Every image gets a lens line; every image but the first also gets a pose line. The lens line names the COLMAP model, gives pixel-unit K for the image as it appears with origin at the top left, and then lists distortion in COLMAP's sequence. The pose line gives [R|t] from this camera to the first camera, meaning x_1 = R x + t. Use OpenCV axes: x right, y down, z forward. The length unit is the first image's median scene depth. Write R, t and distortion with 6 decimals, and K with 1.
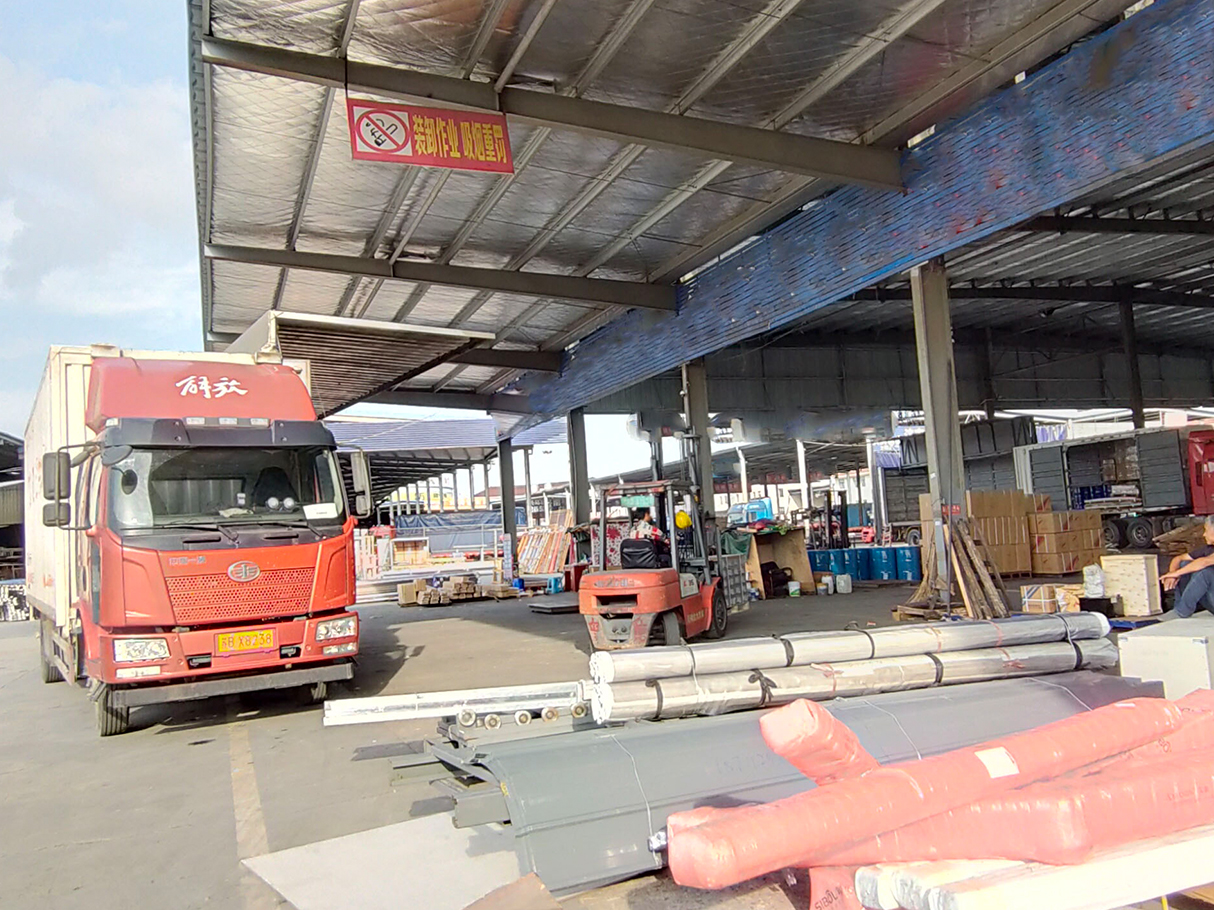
lens RADIAL K [[948.1, 0, 607.3], [0, 948.1, 454.5], [0, 0, 1]] dist [-0.002729, -0.001594]
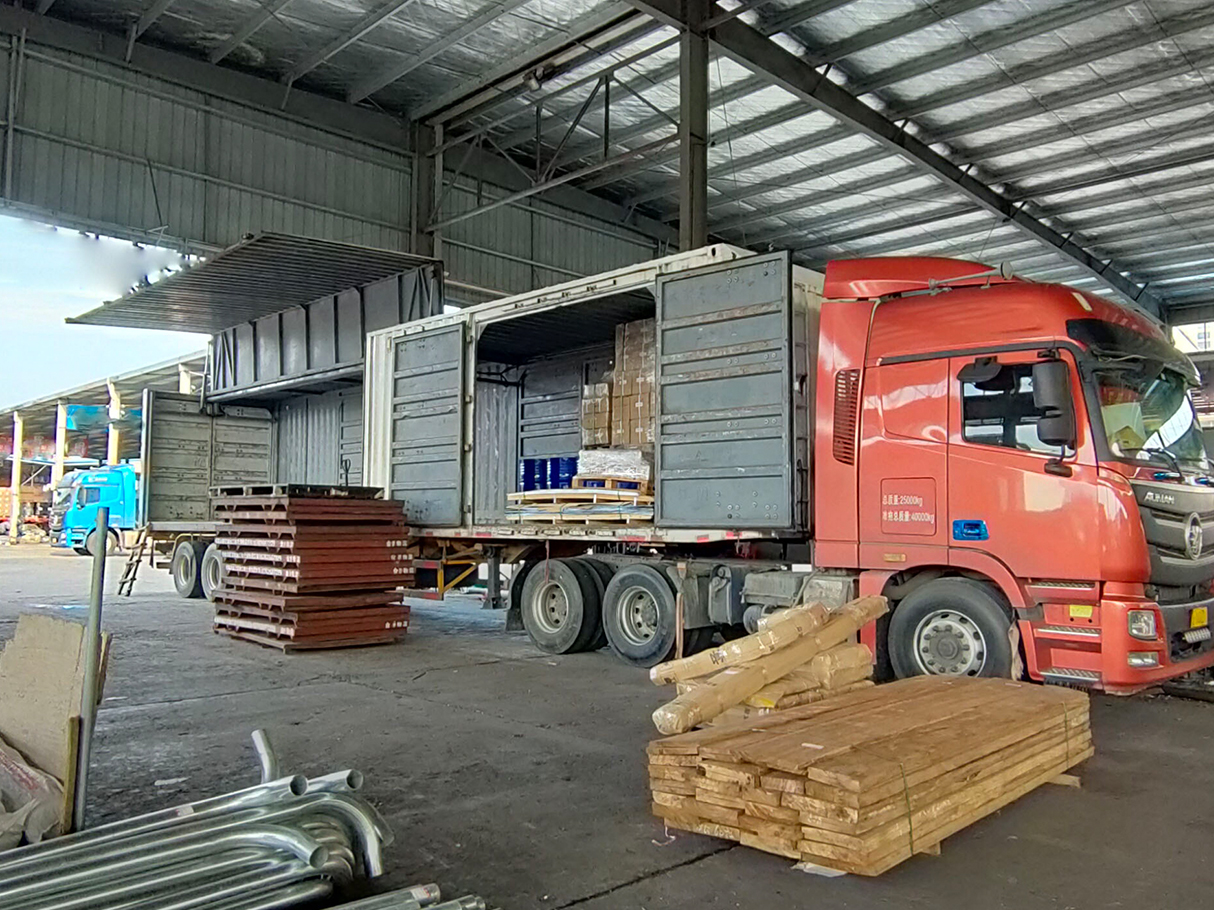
lens RADIAL K [[948.1, 0, 606.7], [0, 948.1, 457.4], [0, 0, 1]] dist [-0.002729, -0.001594]
pose [[0.914351, 0.098639, 0.392724, 0.421918], [-0.101358, 0.994753, -0.013864, 0.038892], [-0.392031, -0.027129, 0.919552, 0.715668]]
